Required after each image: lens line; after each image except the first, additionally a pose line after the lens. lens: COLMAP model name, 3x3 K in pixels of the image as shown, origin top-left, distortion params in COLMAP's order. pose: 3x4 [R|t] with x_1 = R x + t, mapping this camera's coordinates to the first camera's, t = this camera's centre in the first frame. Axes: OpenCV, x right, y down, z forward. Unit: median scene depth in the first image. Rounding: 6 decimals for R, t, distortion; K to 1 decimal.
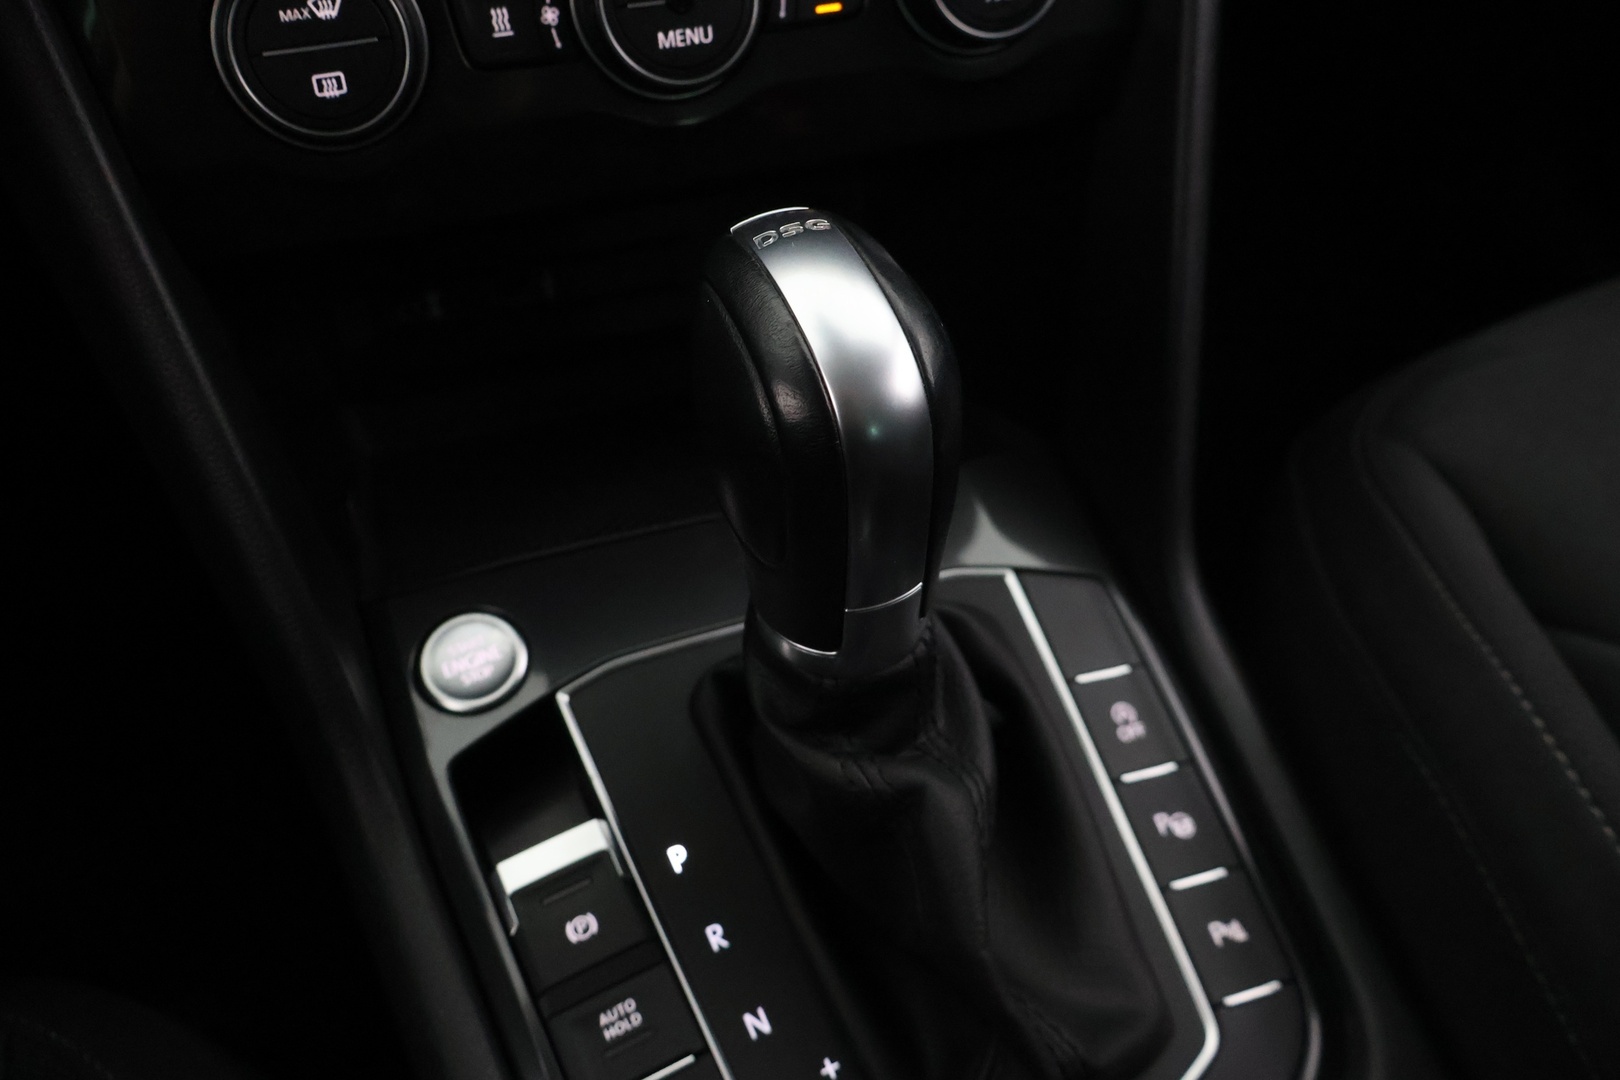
lens RADIAL K [[1385.2, 0, 810.0], [0, 1385.2, 540.0], [0, 0, 1]] dist [0.016066, -0.013033]
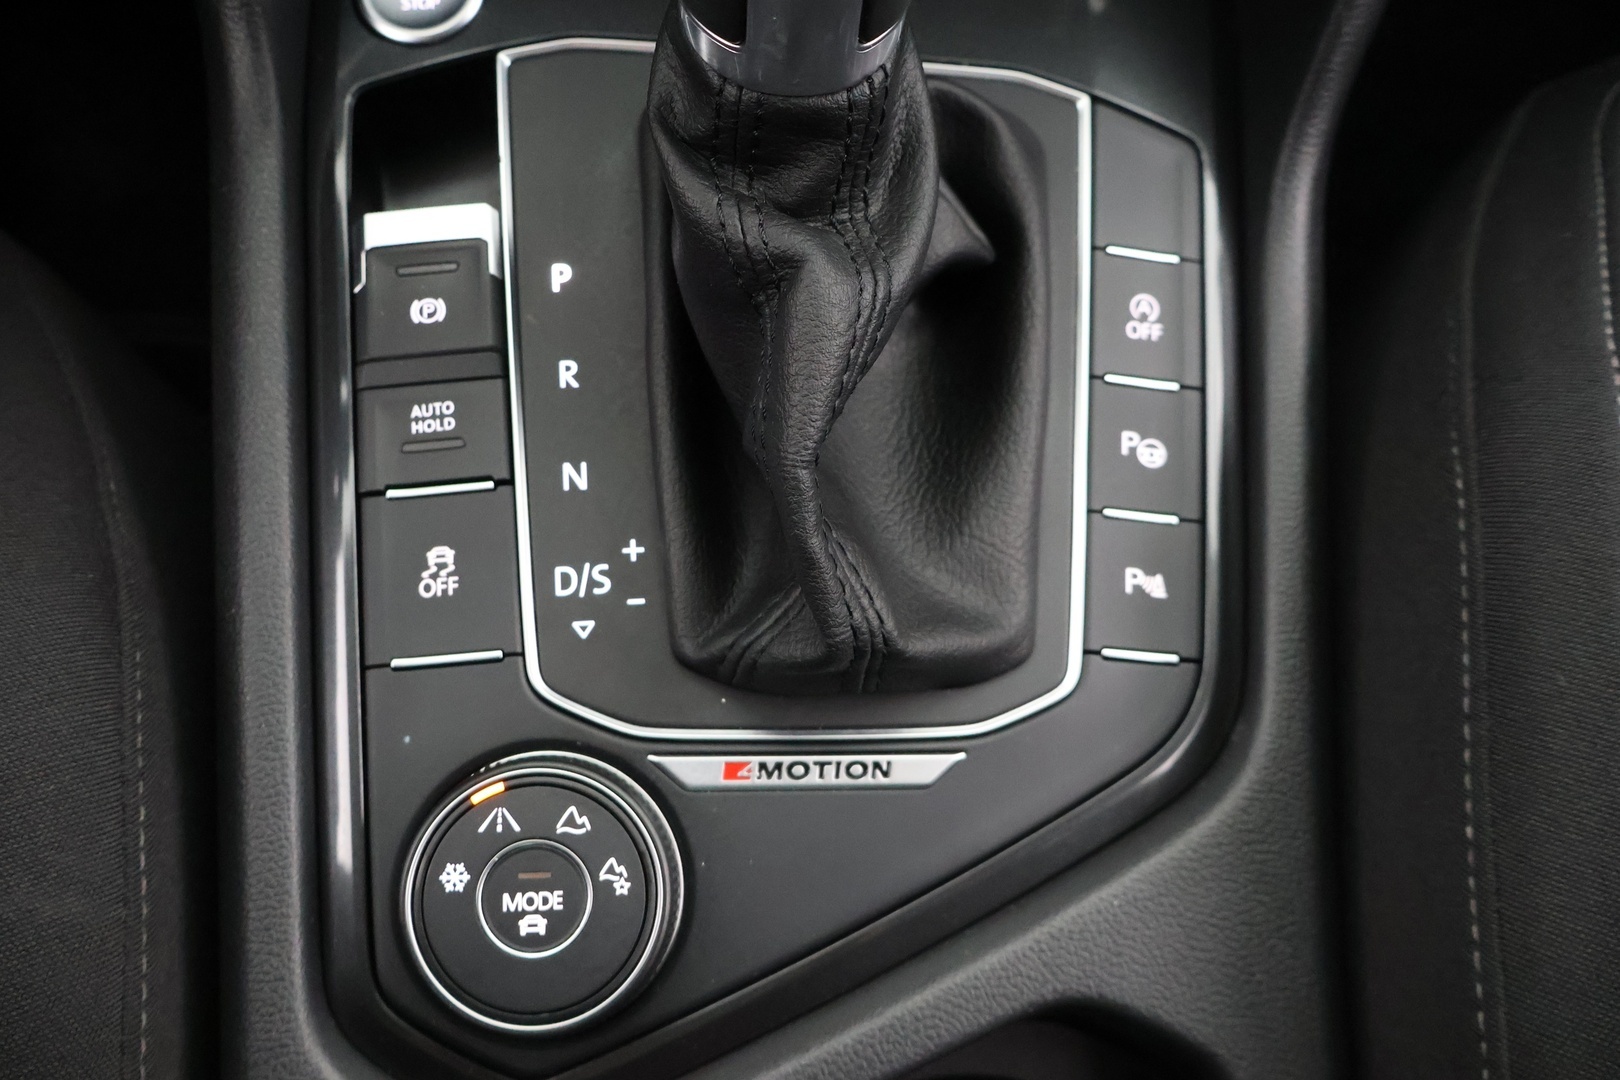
lens RADIAL K [[1385.2, 0, 810.0], [0, 1385.2, 540.0], [0, 0, 1]] dist [0.016066, -0.013033]
pose [[0.929522, 0.350759, -0.113830, 0.210103], [-0.305506, 0.905338, 0.295008, 0.078954], [0.206531, -0.239440, 0.948690, 0.185330]]
